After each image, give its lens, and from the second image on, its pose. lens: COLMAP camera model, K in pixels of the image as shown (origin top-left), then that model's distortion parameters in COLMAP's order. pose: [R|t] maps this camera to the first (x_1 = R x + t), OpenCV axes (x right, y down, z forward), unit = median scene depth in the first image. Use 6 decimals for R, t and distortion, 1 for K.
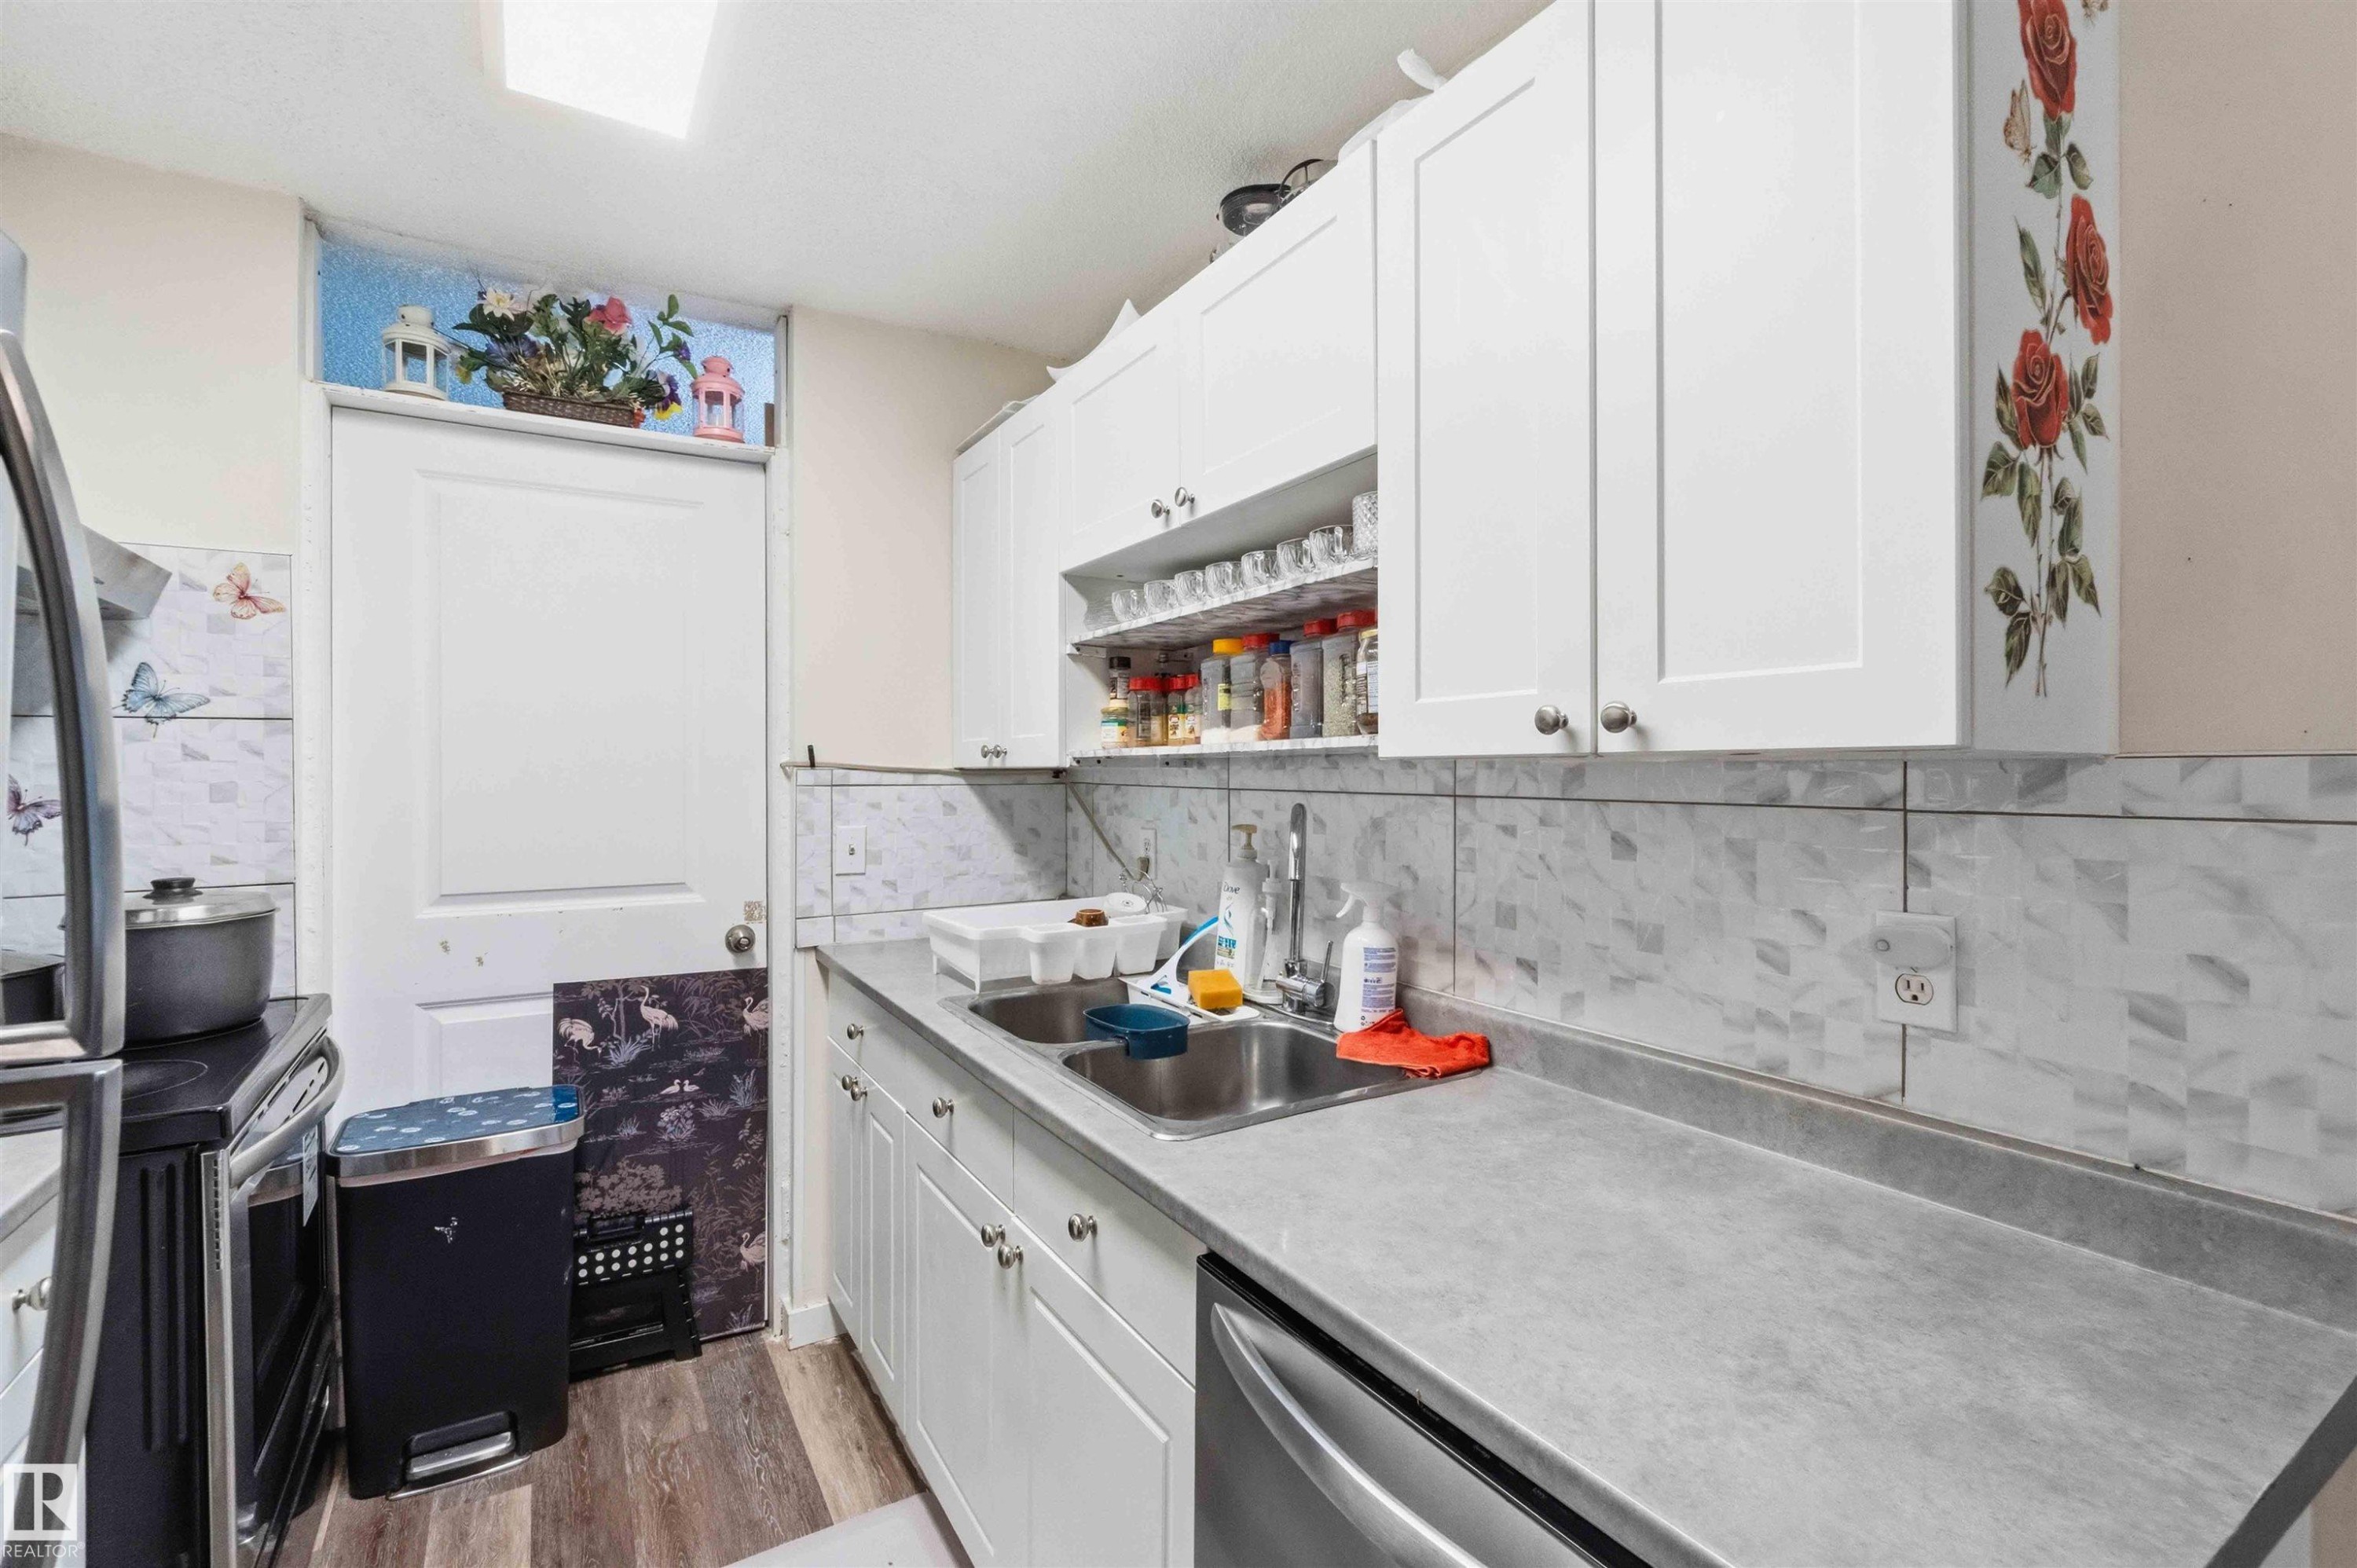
lens RADIAL K [[1041.4, 0, 1184.5], [0, 1041.4, 772.0], [0, 0, 1]] dist [-0.002228, 0.000306]
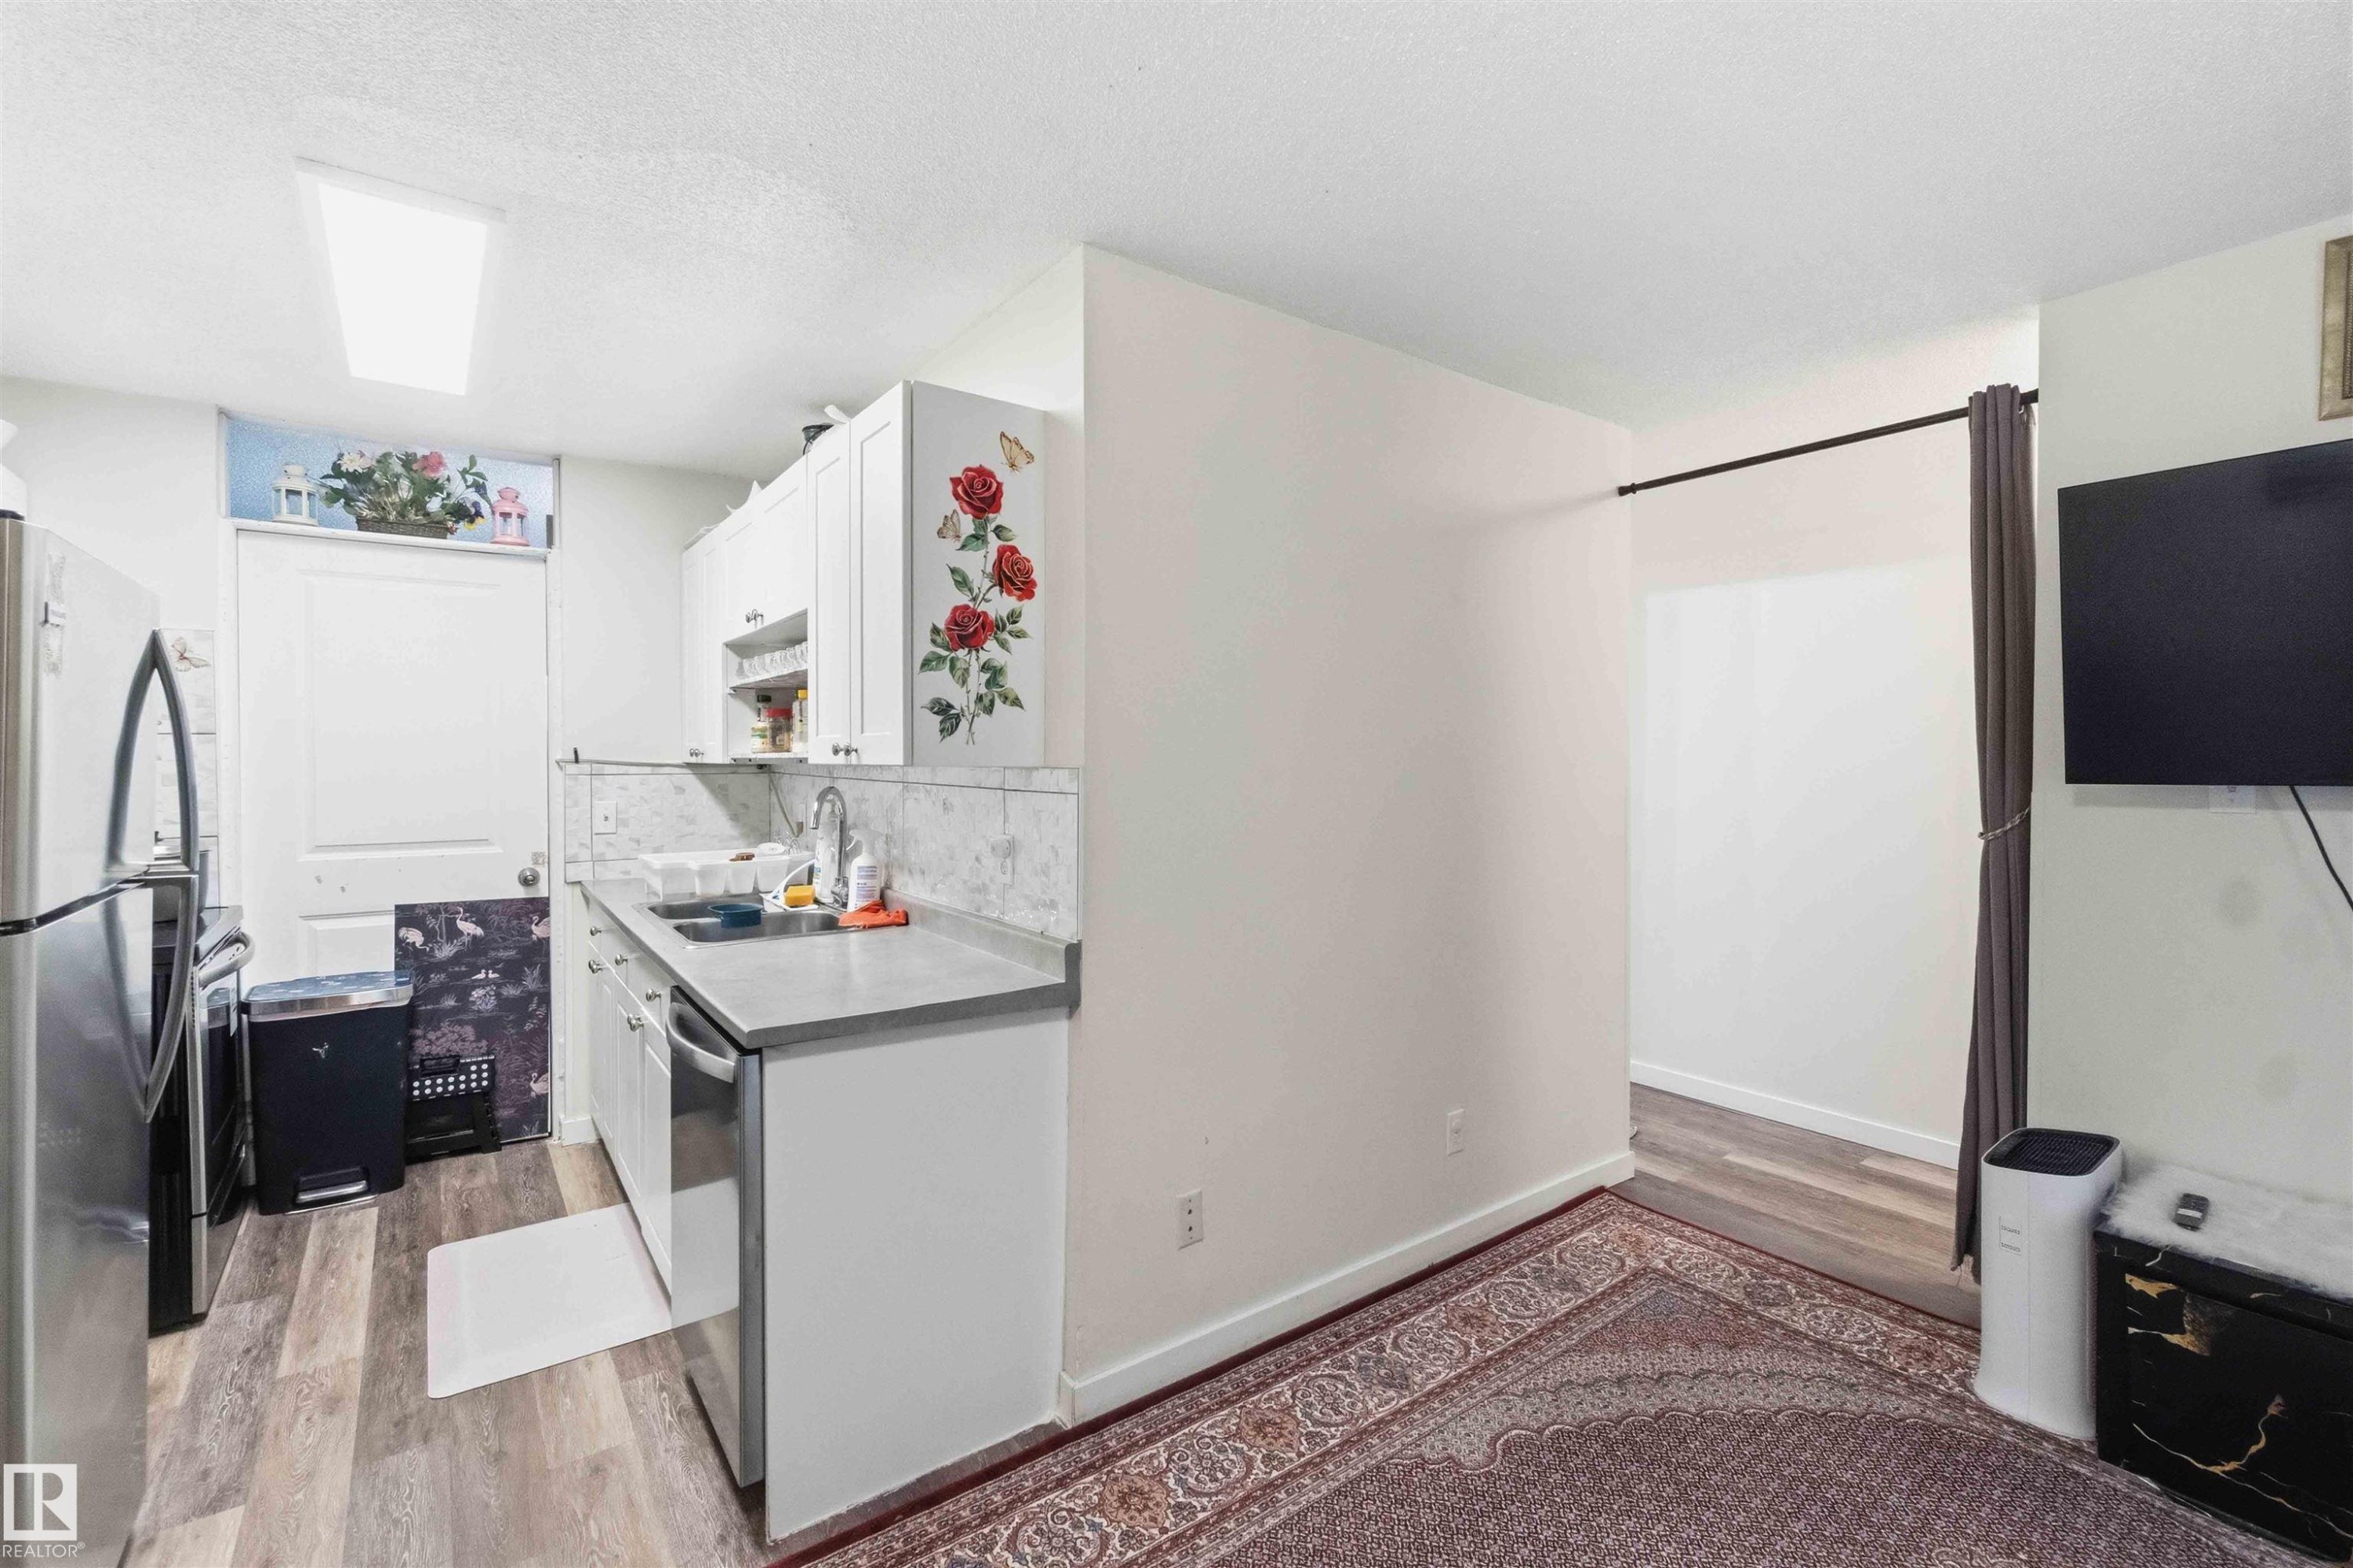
lens RADIAL K [[1009.6, 0, 1164.6], [0, 1009.6, 770.3], [0, 0, 1]] dist [-0.002085, 0.000096]
pose [[0.996803, 0.001092, 0.079893, 0.399448], [-0.002226, 0.999898, 0.014116, -0.016721], [-0.079870, -0.014249, 0.996703, -0.559113]]
